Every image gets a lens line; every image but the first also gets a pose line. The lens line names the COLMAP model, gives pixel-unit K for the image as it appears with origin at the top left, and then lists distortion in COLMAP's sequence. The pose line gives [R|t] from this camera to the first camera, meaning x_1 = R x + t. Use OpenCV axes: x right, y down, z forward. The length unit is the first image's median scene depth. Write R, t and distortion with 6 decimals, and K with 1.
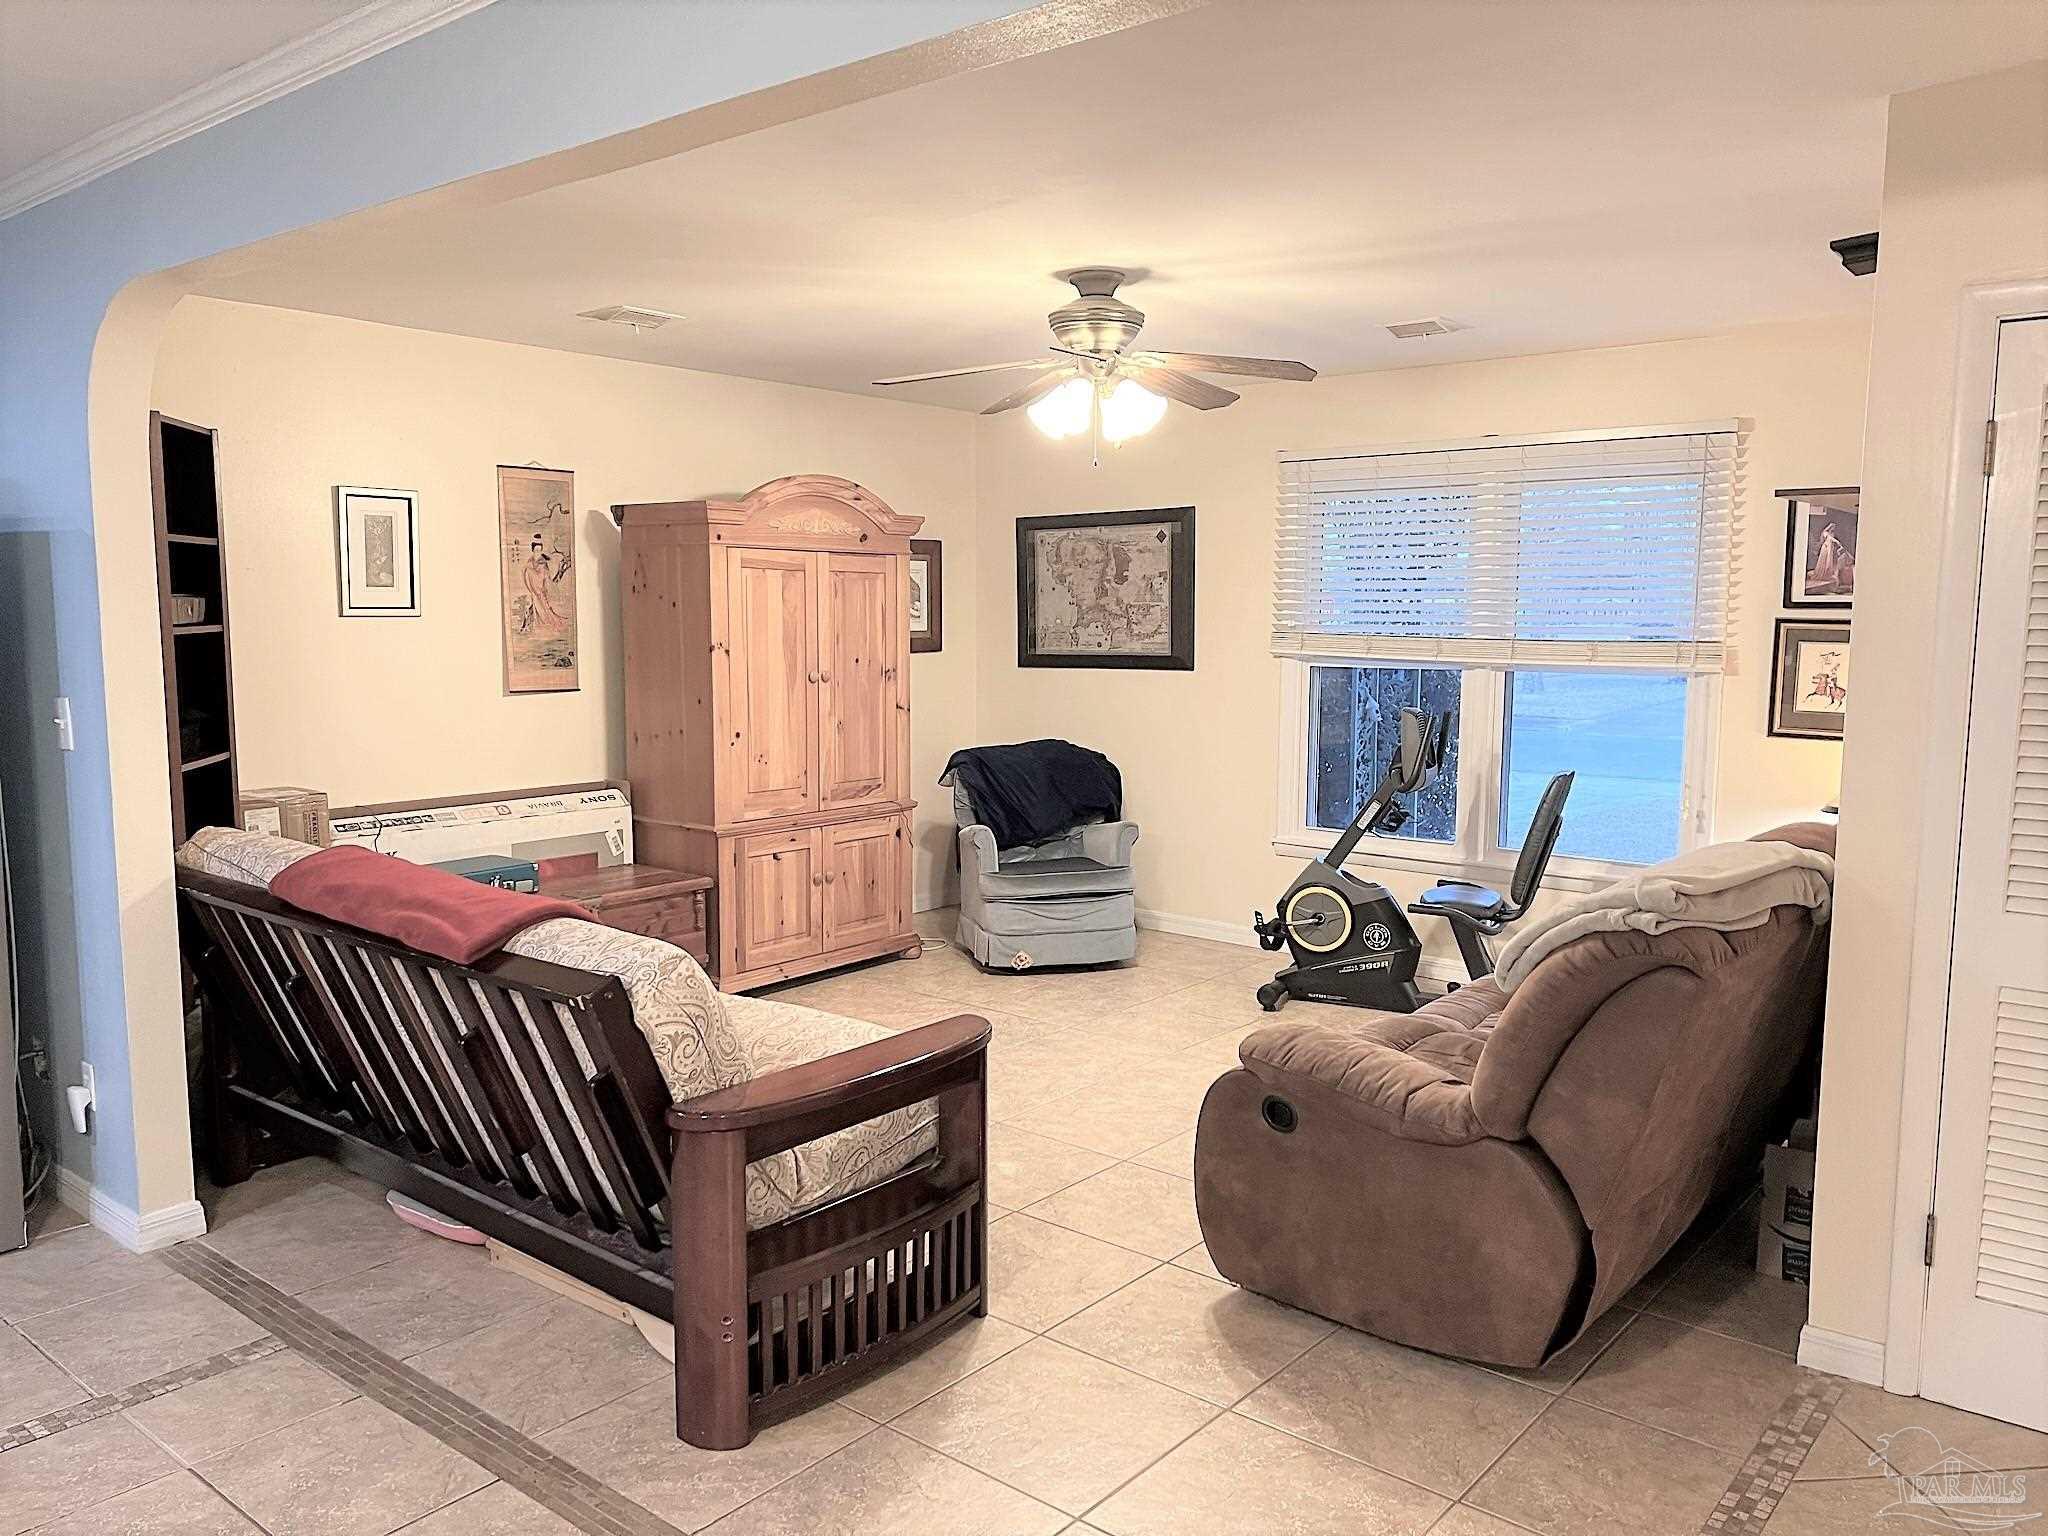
lens RADIAL K [[1559.0, 0, 1034.2], [0, 1559.0, 788.9], [0, 0, 1]] dist [0.098723, -0.148899]
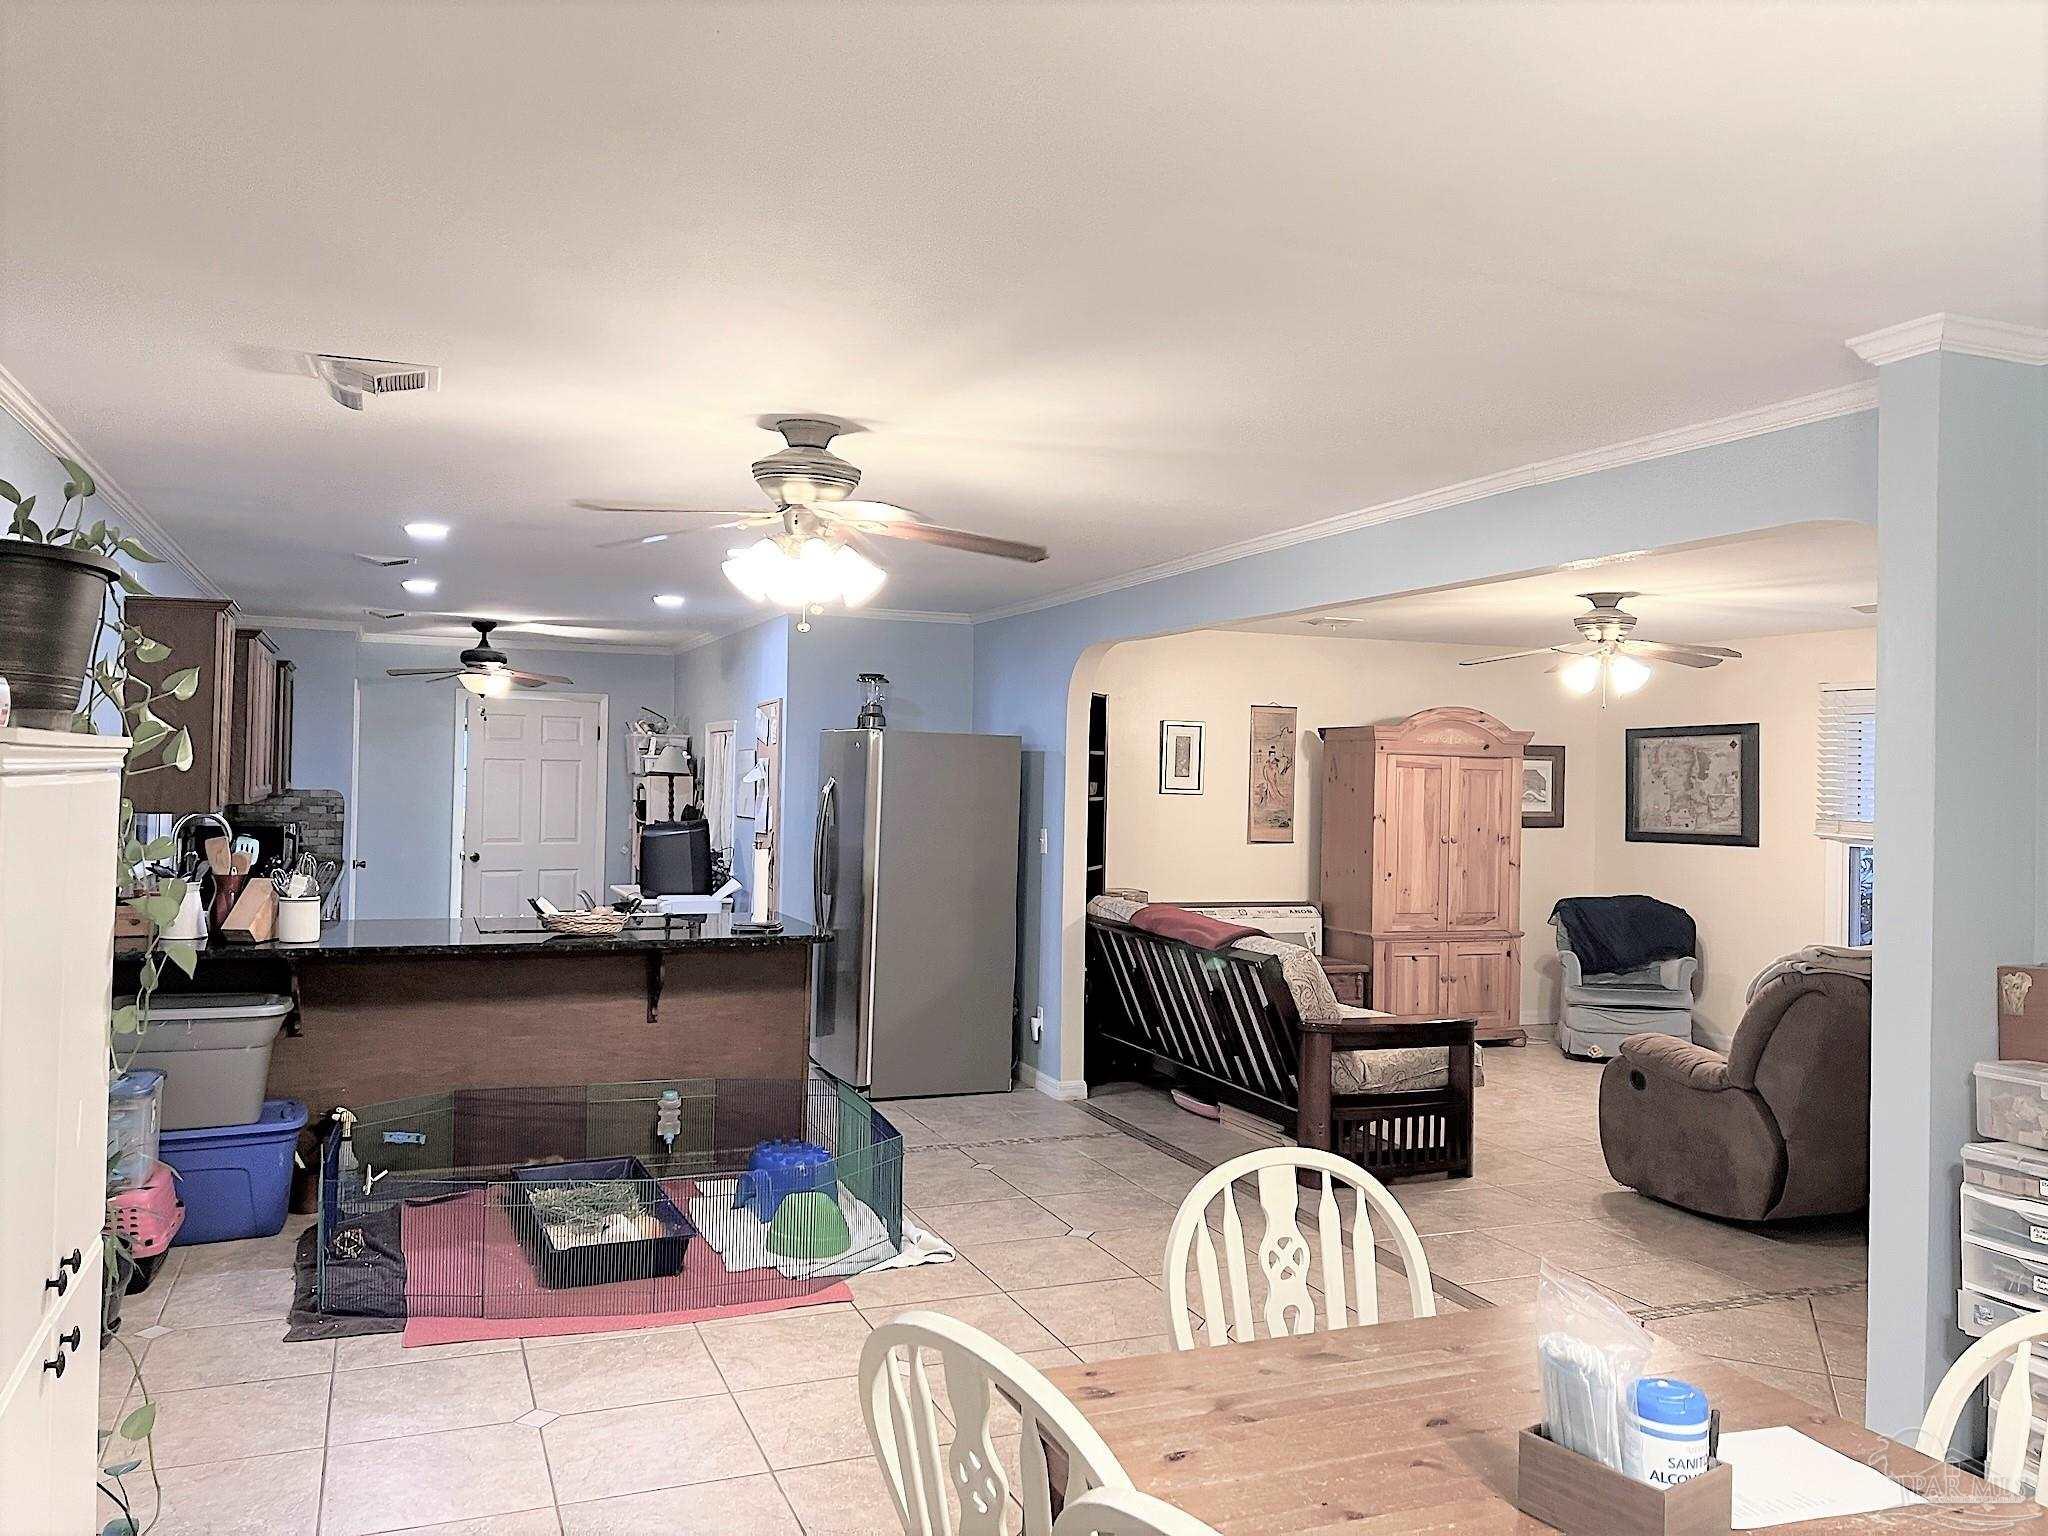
lens RADIAL K [[1519.1, 0, 1024.0], [0, 1519.1, 768.0], [0, 0, 1]] dist [0.061919, -0.005619]
pose [[0.884826, 0.012157, -0.465763, 0.195430], [-0.072260, 0.991144, -0.111406, 0.056414], [0.460284, 0.132232, 0.877869, -0.510286]]
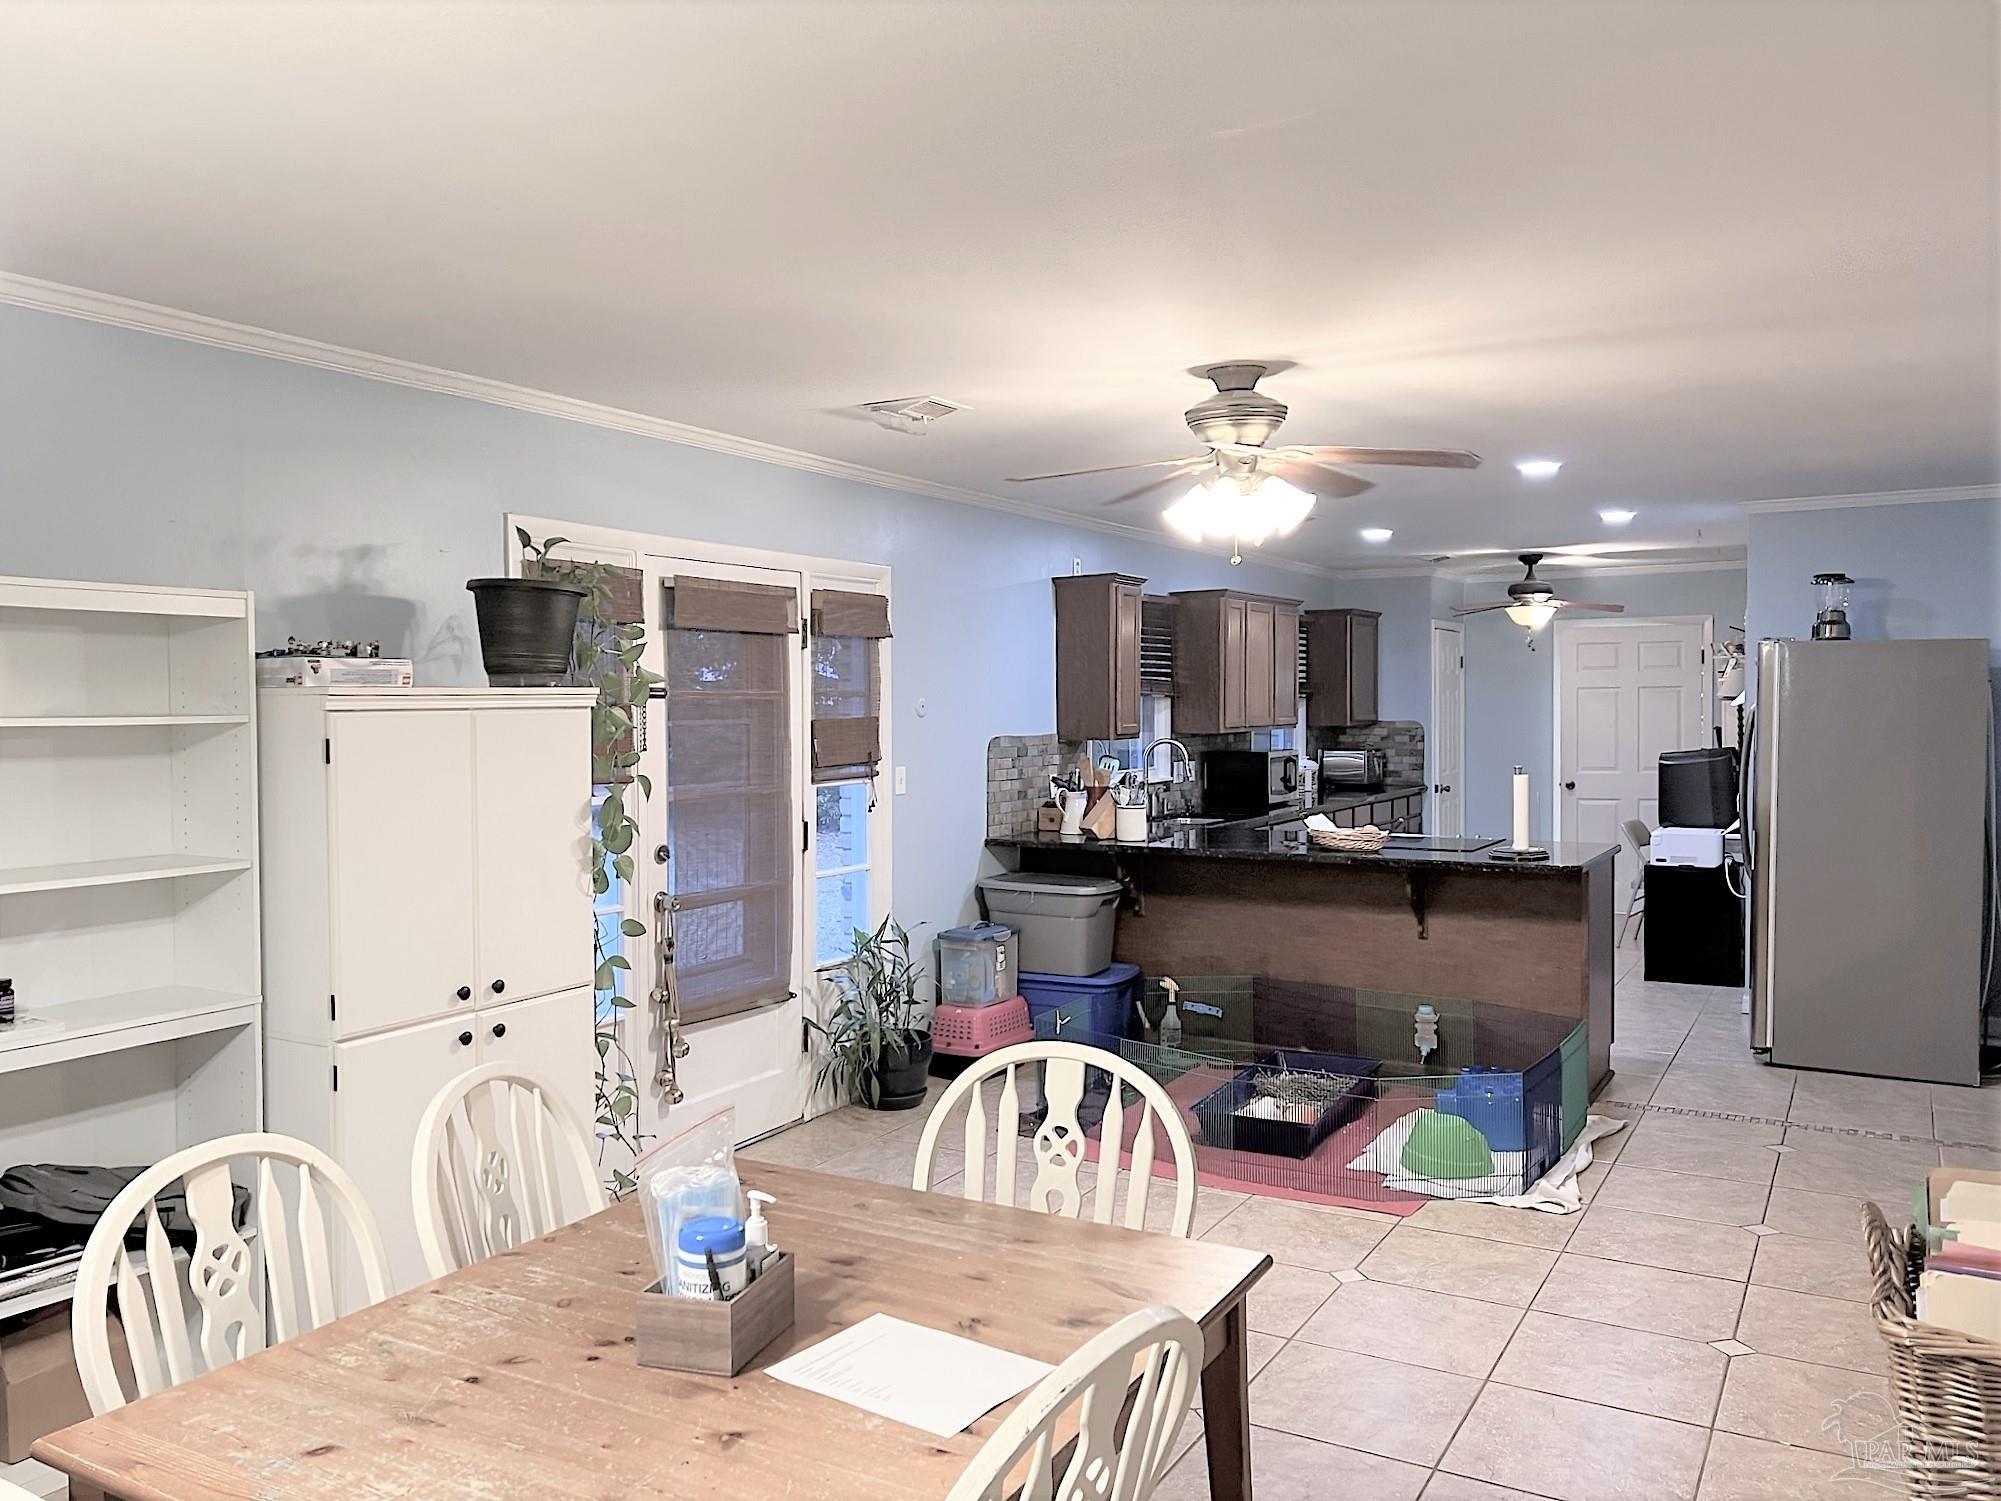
lens RADIAL K [[1533.8, 0, 1021.3], [0, 1533.8, 764.6], [0, 0, 1]] dist [0.076720, -0.091468]
pose [[0.188710, 0.035527, -0.981390, 0.487692], [-0.107604, 0.994076, 0.015296, 0.023486], [0.976120, 0.102715, 0.191415, -0.204730]]
